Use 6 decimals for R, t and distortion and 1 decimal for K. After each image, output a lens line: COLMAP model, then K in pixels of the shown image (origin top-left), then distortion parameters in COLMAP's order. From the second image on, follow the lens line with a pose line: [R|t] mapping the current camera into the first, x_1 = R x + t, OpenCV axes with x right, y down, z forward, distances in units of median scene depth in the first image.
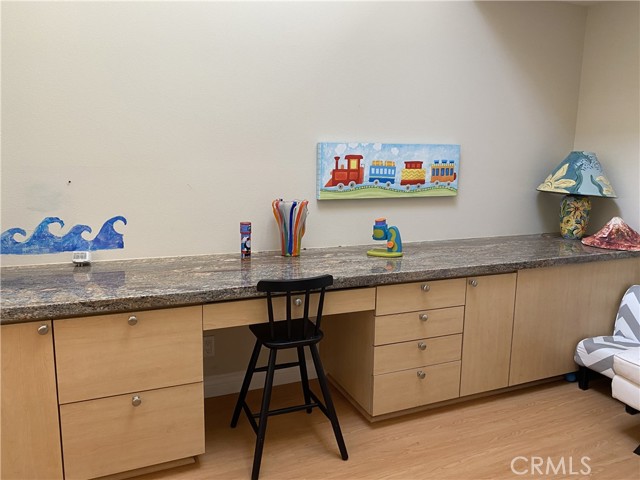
lens RADIAL K [[492.4, 0, 319.4], [0, 492.4, 237.8], [0, 0, 1]] dist [0.086138, -0.127952]
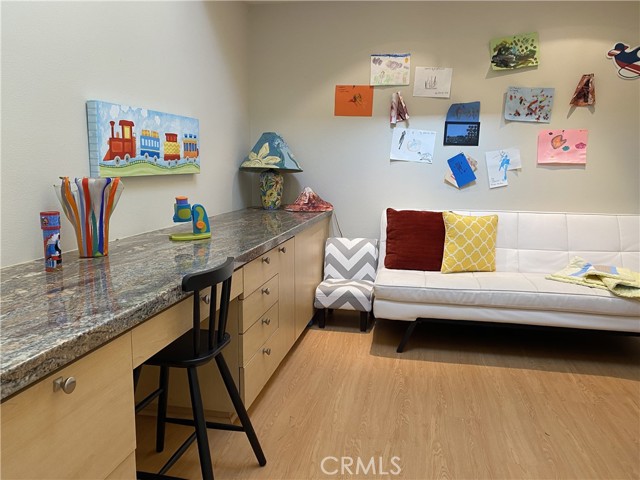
lens RADIAL K [[492.4, 0, 319.4], [0, 492.4, 237.8], [0, 0, 1]] dist [0.086138, -0.127952]
pose [[0.576691, -0.134049, 0.805889, -0.411940], [0.134023, 0.988605, 0.068535, 0.004371], [-0.805894, 0.068485, 0.588086, 0.288016]]
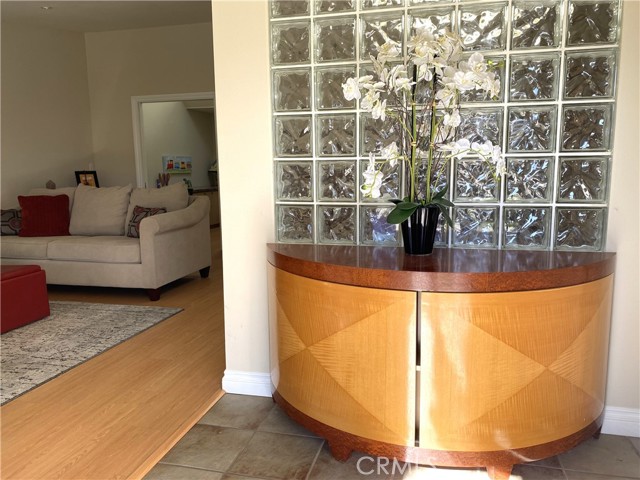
lens RADIAL K [[493.0, 0, 322.1], [0, 493.0, 239.1], [0, 0, 1]] dist [0.008101, 0.001782]
pose [[0.619837, -0.133570, 0.773279, -1.881879], [0.145162, 0.987917, 0.054287, 0.314317], [-0.771187, 0.078601, 0.631737, -1.774841]]
